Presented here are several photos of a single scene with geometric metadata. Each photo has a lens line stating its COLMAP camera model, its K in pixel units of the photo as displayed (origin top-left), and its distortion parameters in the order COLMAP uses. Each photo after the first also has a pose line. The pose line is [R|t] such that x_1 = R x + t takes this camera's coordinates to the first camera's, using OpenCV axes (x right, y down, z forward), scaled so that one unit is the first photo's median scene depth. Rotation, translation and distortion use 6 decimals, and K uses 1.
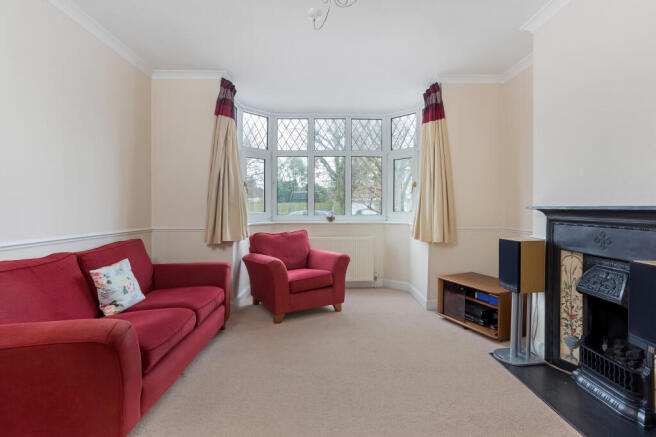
lens RADIAL K [[329.8, 0, 330.8], [0, 329.8, 208.9], [0, 0, 1]] dist [-0.004132, -0.000209]
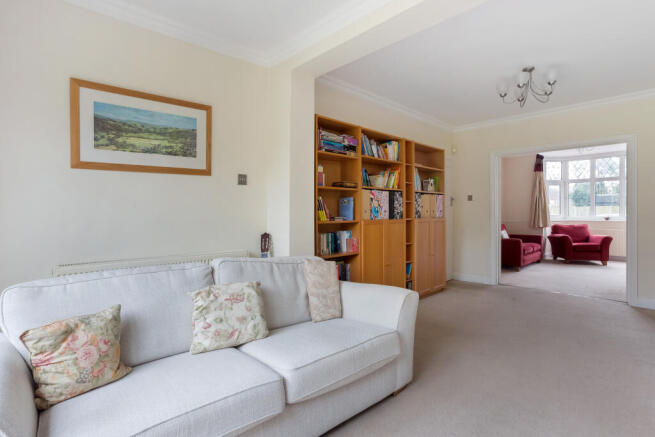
lens RADIAL K [[329.3, 0, 330.3], [0, 329.3, 209.0], [0, 0, 1]] dist [-0.004132, -0.000209]
pose [[0.688377, -0.003344, -0.725345, 0.307114], [0.000863, 0.999992, -0.003791, -0.016666], [0.725353, 0.001984, 0.688375, -1.483017]]
